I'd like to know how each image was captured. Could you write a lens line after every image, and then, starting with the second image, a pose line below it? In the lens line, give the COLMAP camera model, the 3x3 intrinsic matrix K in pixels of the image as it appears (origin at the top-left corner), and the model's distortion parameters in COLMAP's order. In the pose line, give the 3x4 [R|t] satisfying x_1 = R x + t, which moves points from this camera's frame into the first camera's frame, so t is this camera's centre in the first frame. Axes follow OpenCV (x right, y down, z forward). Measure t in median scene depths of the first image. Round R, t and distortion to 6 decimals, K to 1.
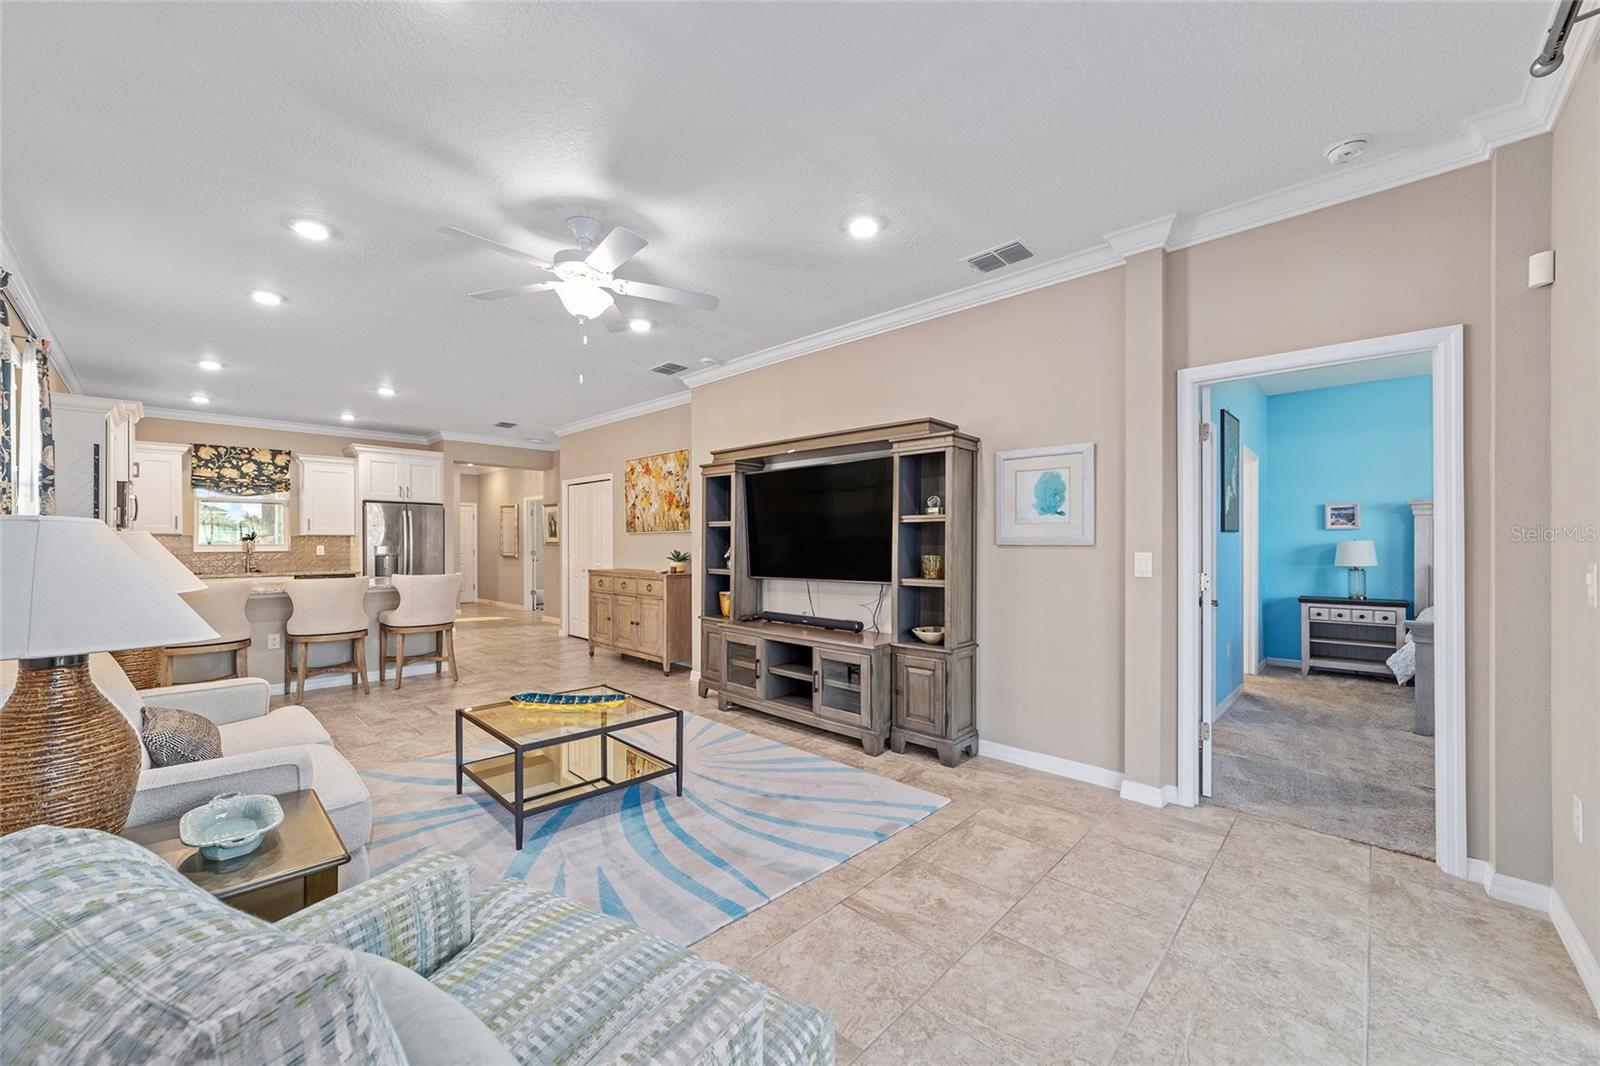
lens RADIAL K [[615.2, 0, 796.2], [0, 615.2, 539.9], [0, 0, 1]] dist [-0.016734, 0.008939]
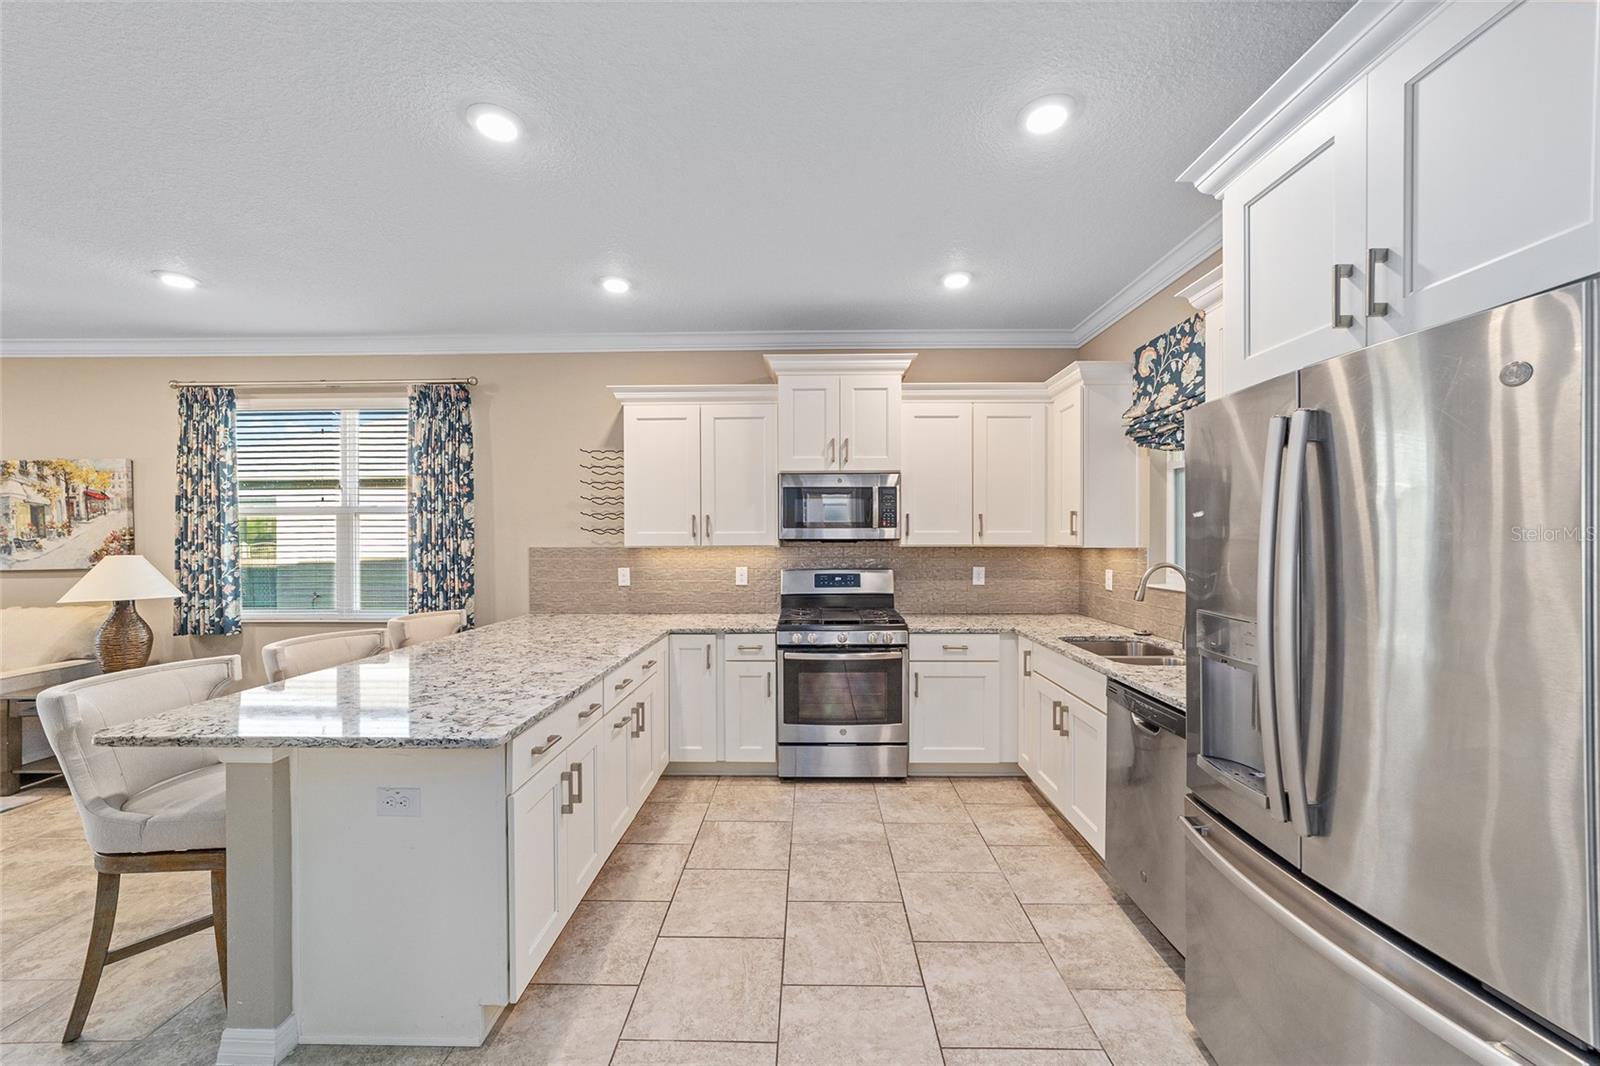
lens RADIAL K [[615.2, 0, 796.2], [0, 615.2, 539.9], [0, 0, 1]] dist [-0.016734, 0.008939]
pose [[-0.736516, 0.005156, -0.676400, -0.511749], [0.006291, 0.999980, 0.000772, -0.017528], [0.676391, -0.003686, -0.736534, 1.226045]]
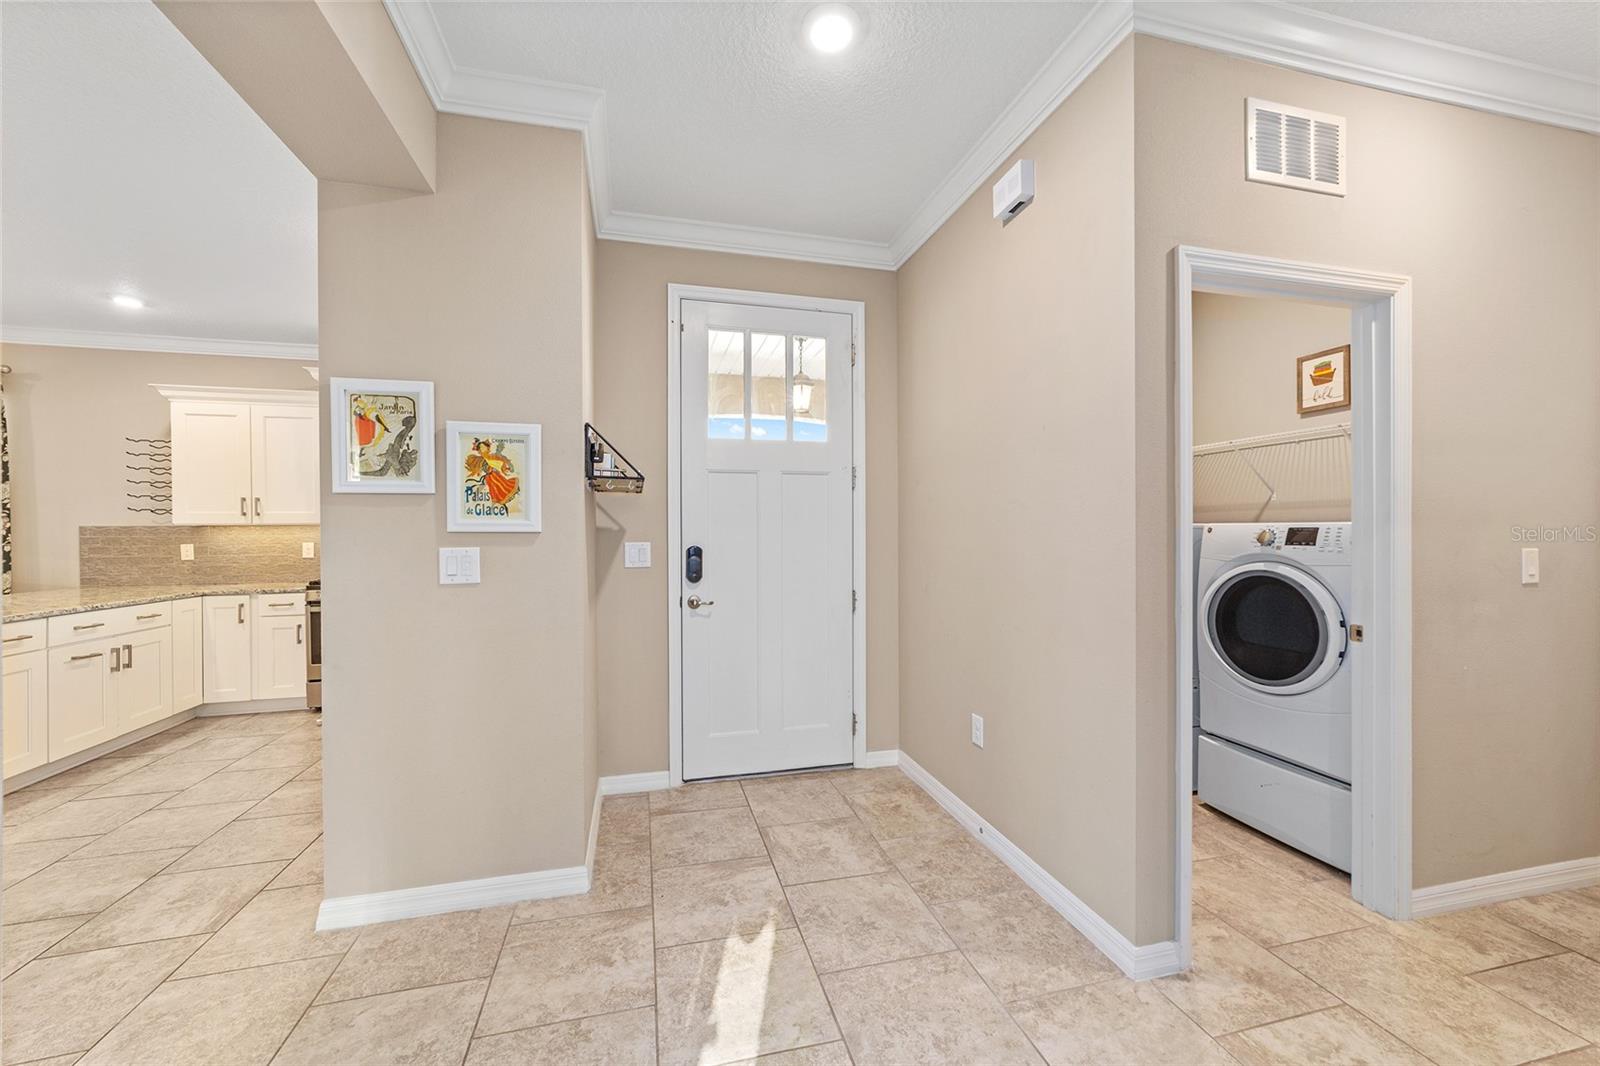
lens RADIAL K [[611.8, 0, 794.4], [0, 611.8, 535.4], [0, 0, 1]] dist [-0.017279, 0.008840]
pose [[-0.530091, 0.008068, -0.847902, -0.582504], [0.011403, 0.999932, 0.002386, 0.006212], [0.847864, -0.008404, -0.530147, 1.609144]]
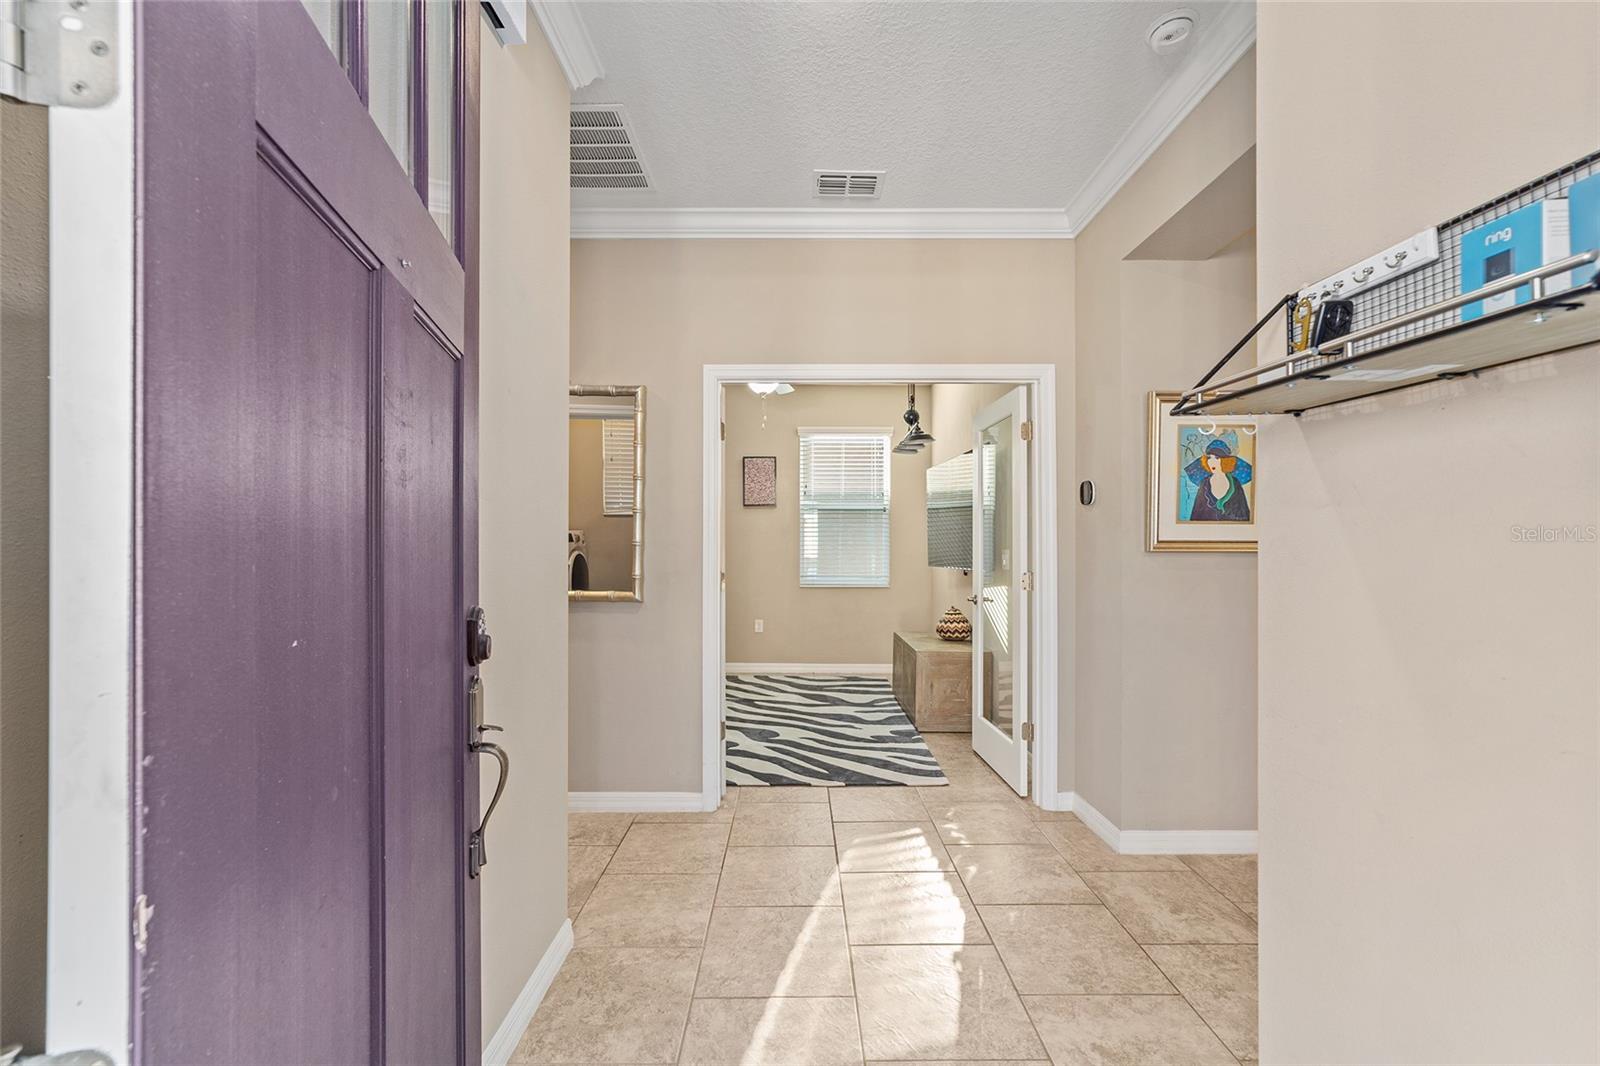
lens RADIAL K [[655.2, 0, 798.8], [0, 655.2, 546.1], [0, 0, 1]] dist [0.000413, 0.011348]
pose [[0.725954, 0.002497, 0.687739, -1.006179], [-0.003951, 0.999992, 0.000540, 0.009305], [-0.687732, -0.003109, 0.725958, 1.300992]]
